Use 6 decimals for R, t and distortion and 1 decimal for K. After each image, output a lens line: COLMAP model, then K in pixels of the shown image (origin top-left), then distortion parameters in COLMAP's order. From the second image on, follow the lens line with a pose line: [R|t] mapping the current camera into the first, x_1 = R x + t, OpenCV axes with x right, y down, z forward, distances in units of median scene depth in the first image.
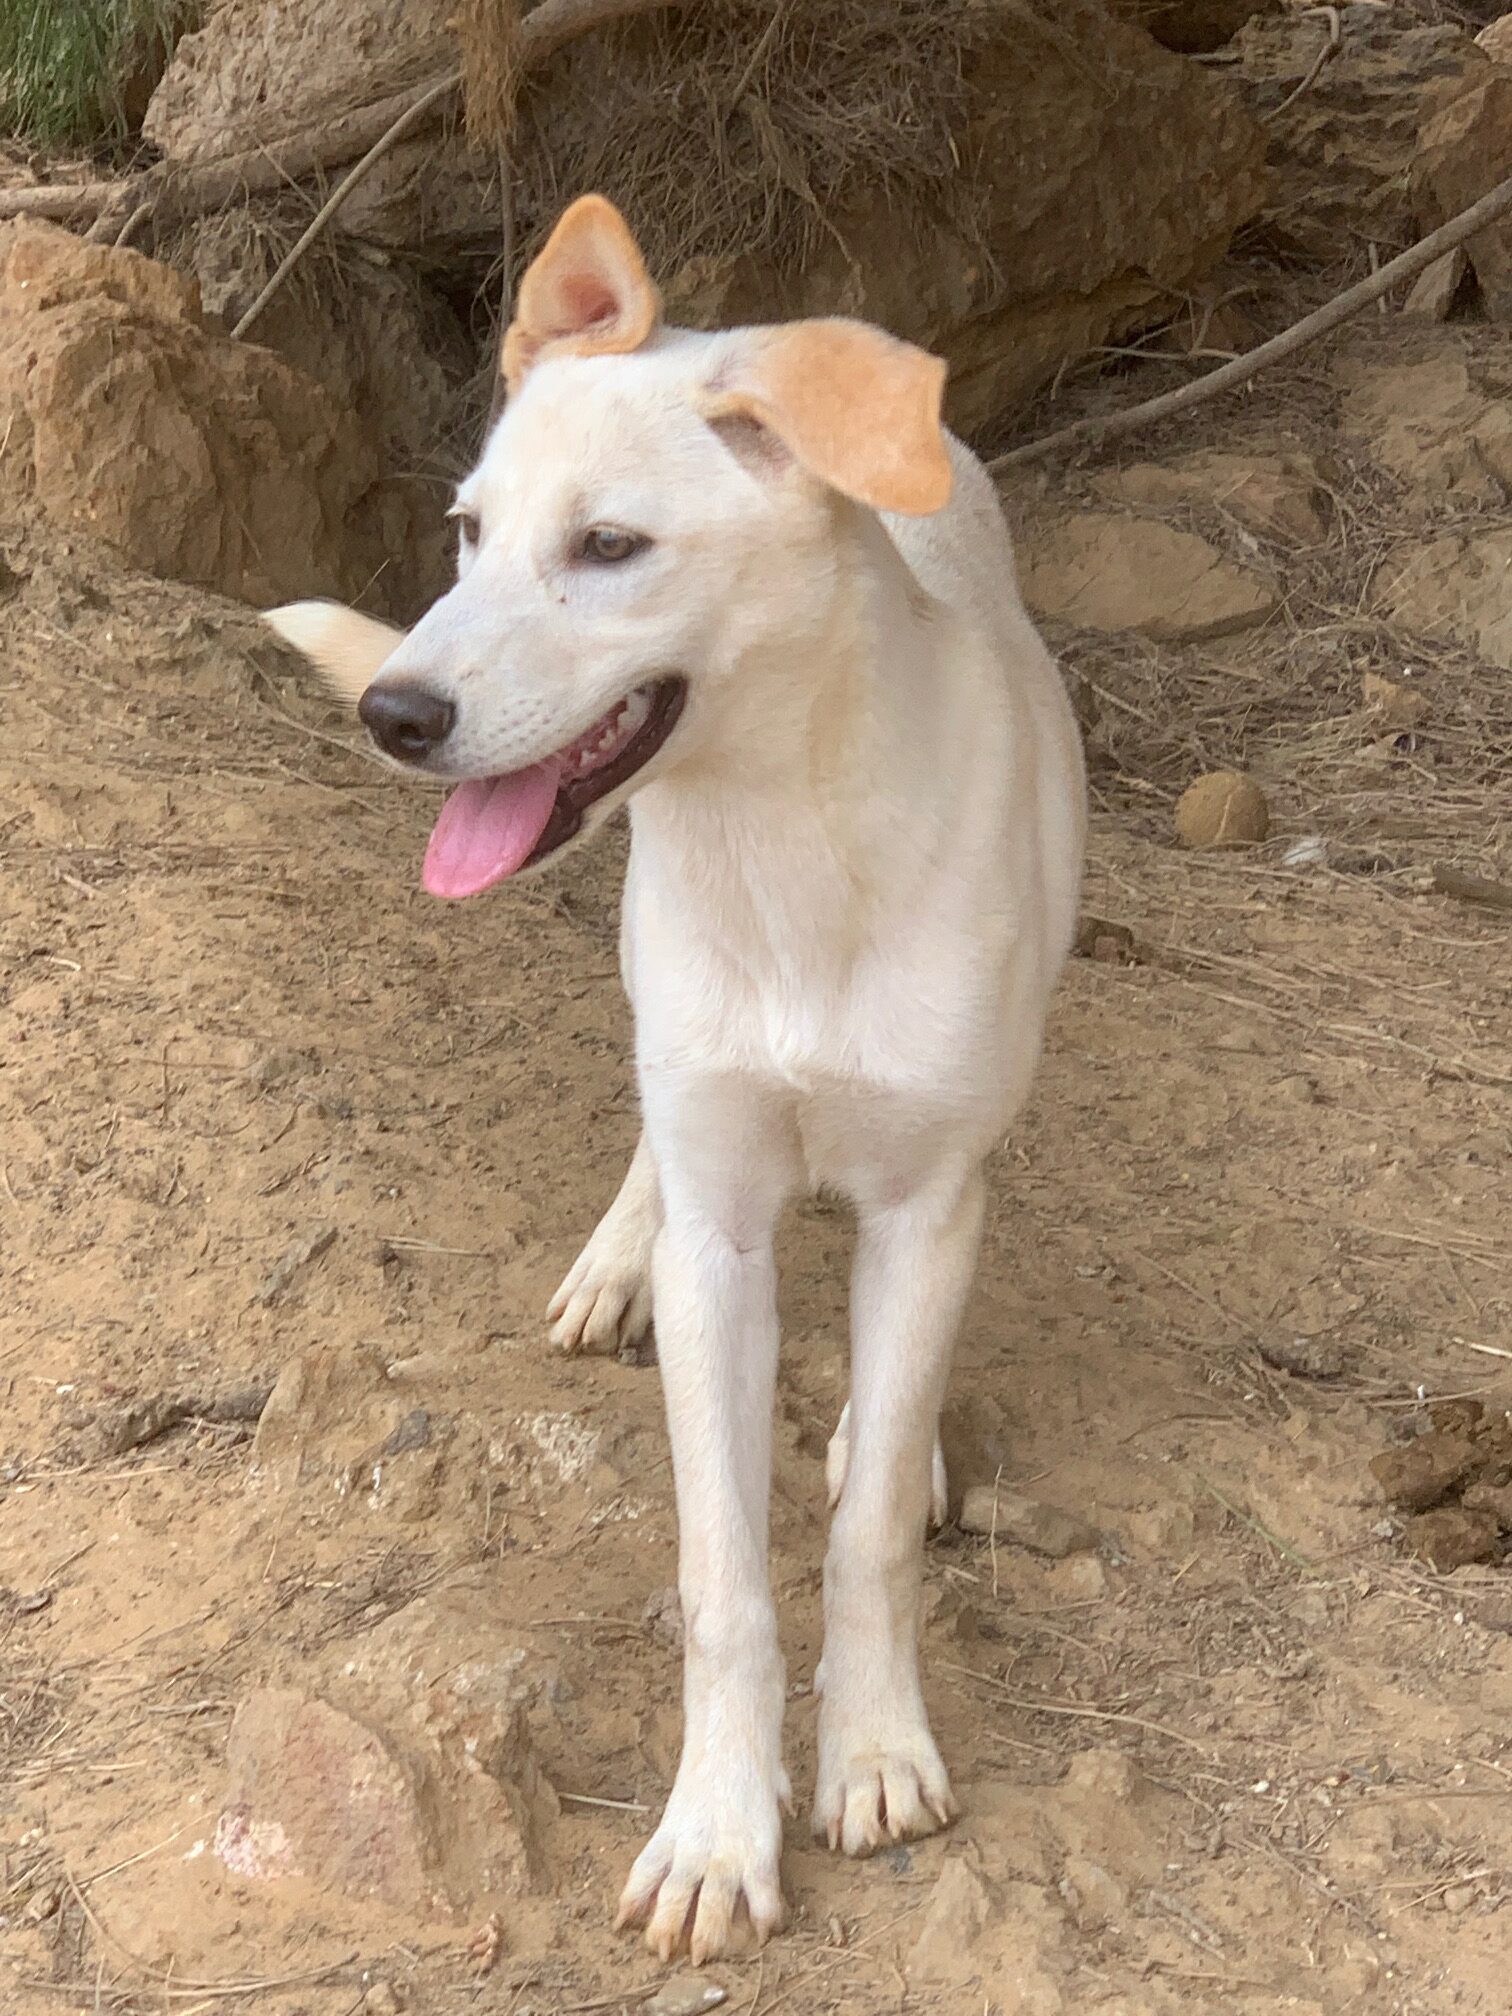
lens RADIAL K [[6531.8, 0, 704.9], [0, 6531.8, 1012.2], [0, 0, 1]] dist [-0.198178, 4.618630]
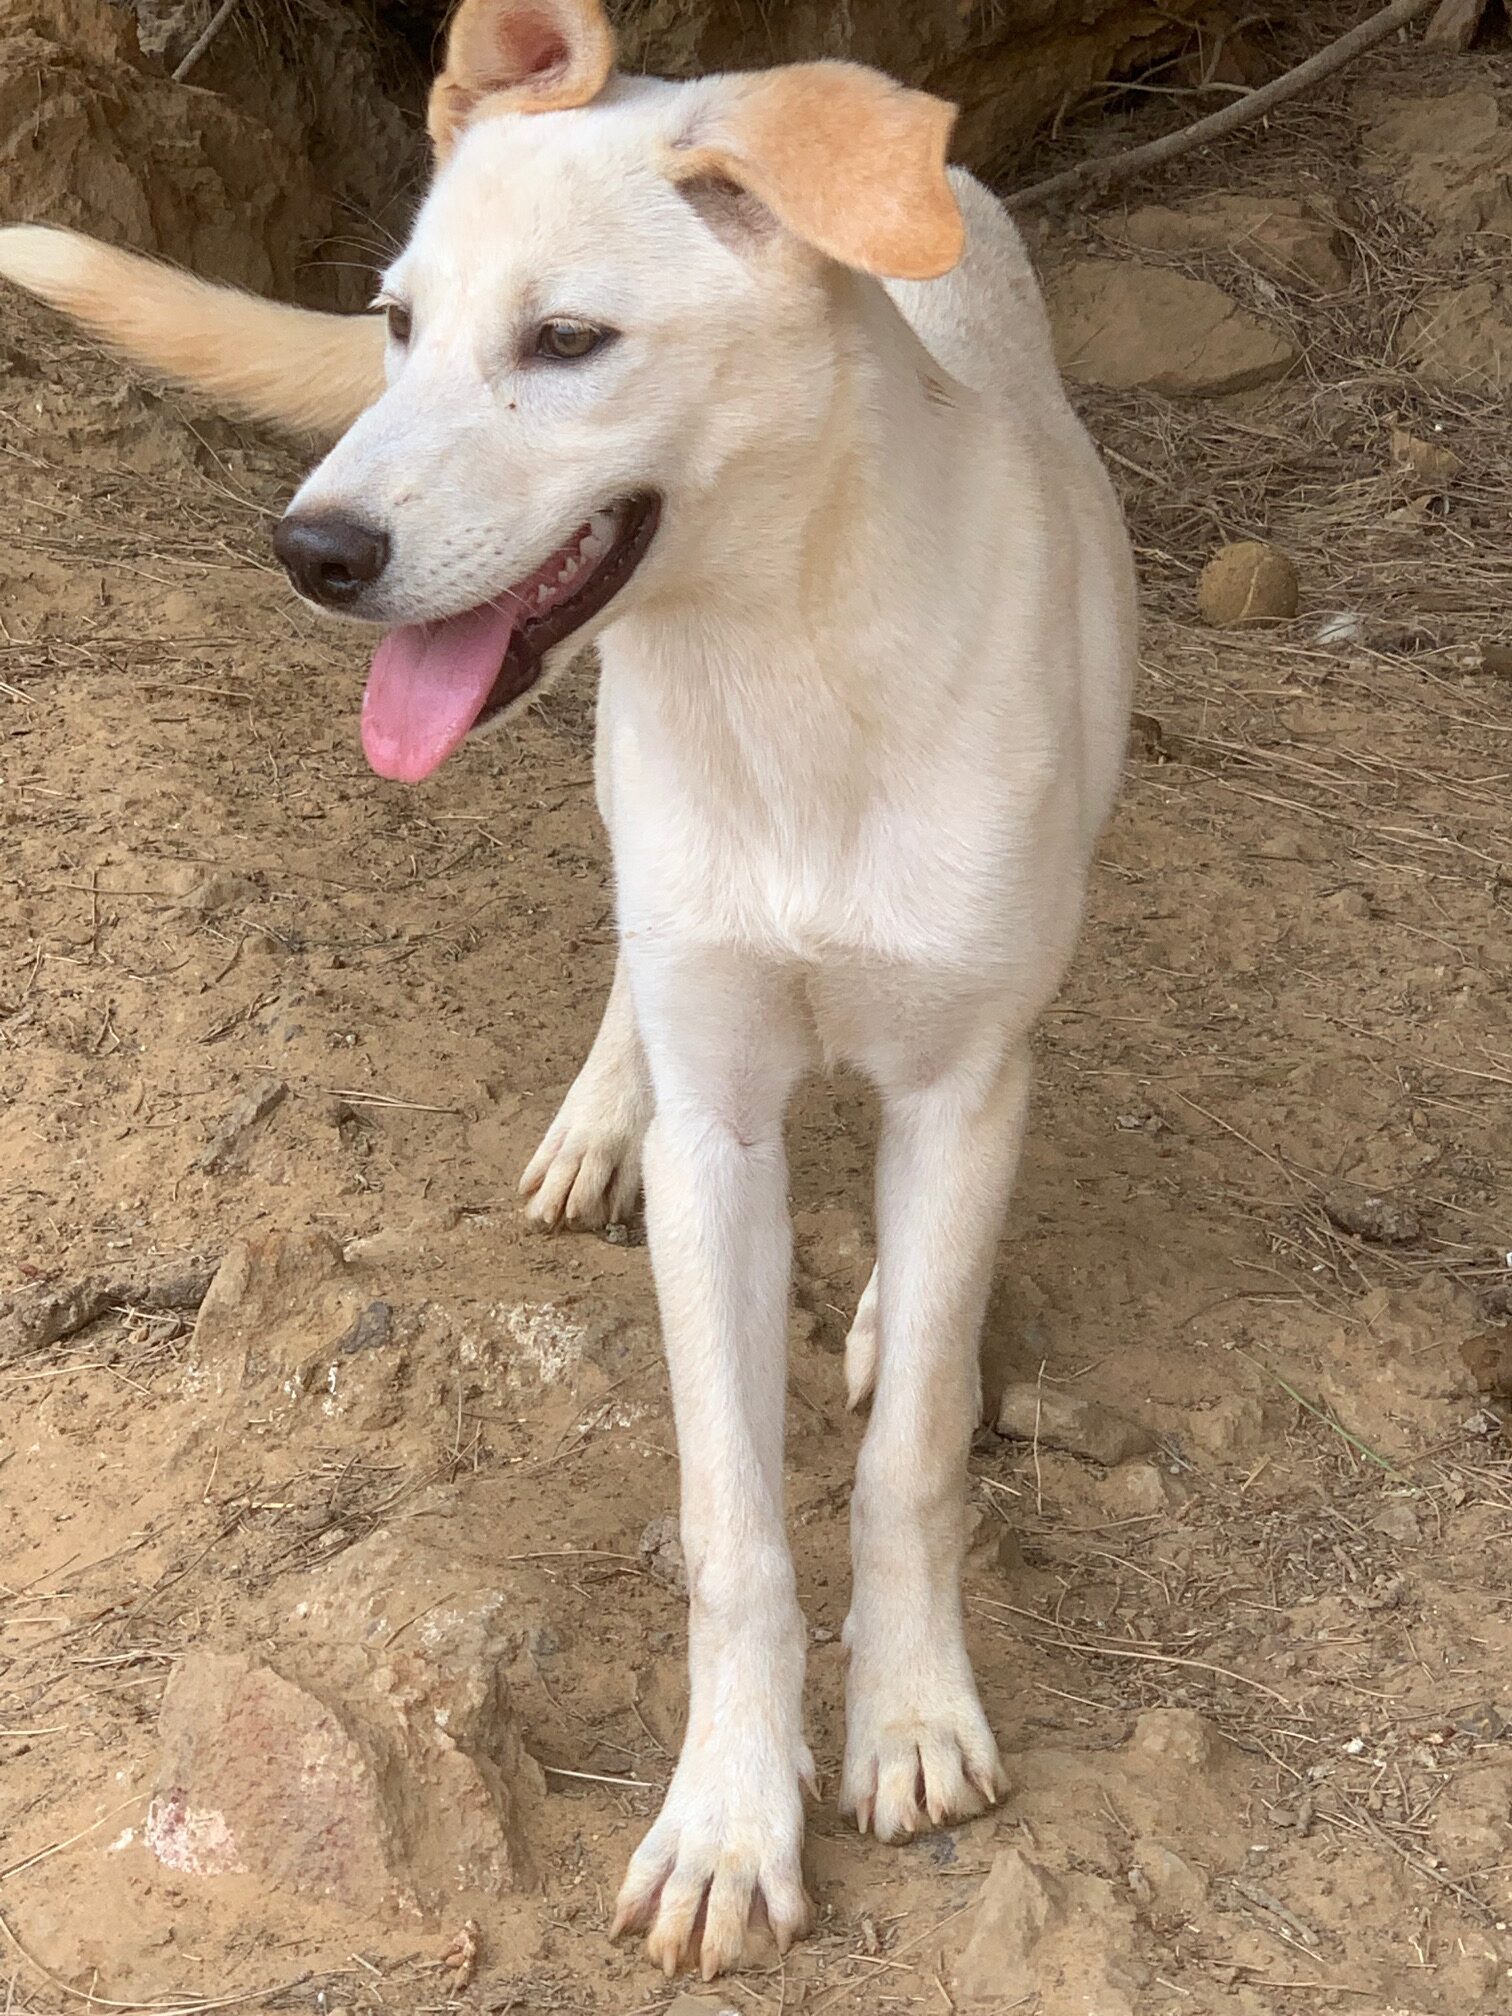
lens RADIAL K [[6531.8, 0, 704.9], [0, 6531.8, 1012.2], [0, 0, 1]] dist [-0.198178, 4.618630]
pose [[0.999952, -0.008974, 0.004017, -0.002850], [0.008809, 0.999188, 0.039307, -0.010522], [-0.004366, -0.039270, 0.999219, 0.108480]]
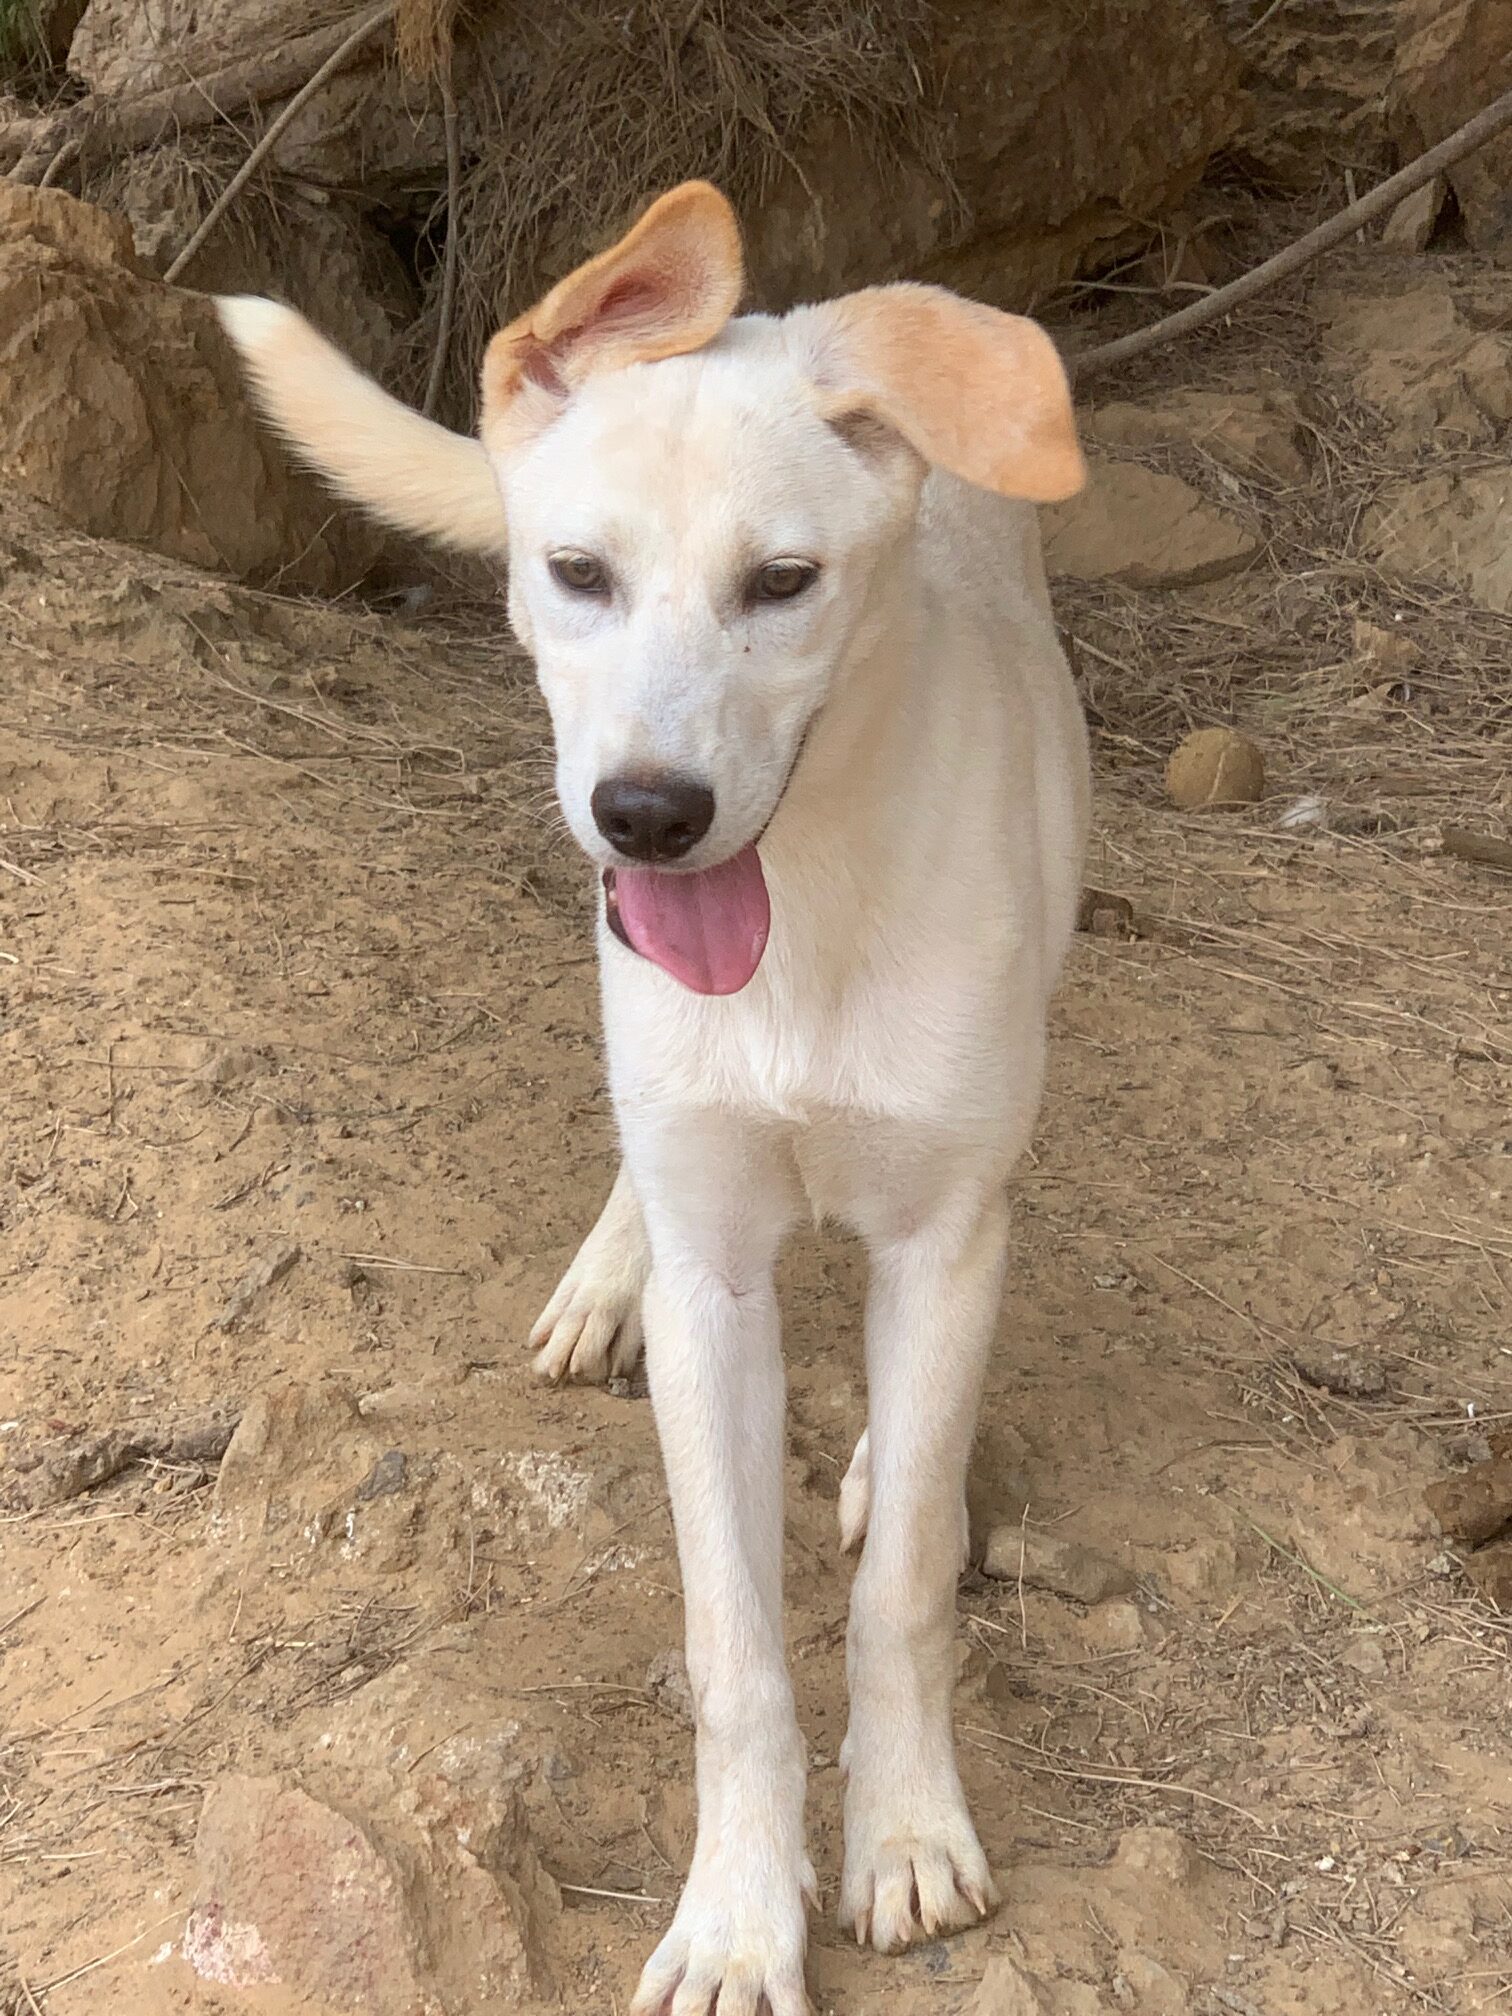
lens RADIAL K [[6557.8, 0, 699.9], [0, 6557.8, 1035.9], [0, 0, 1]] dist [-0.215962, 4.776831]
pose [[0.999885, -0.011919, 0.009418, -0.007648], [0.011790, 0.999838, 0.013594, -0.008461], [-0.009578, -0.013481, 0.999863, 0.065969]]
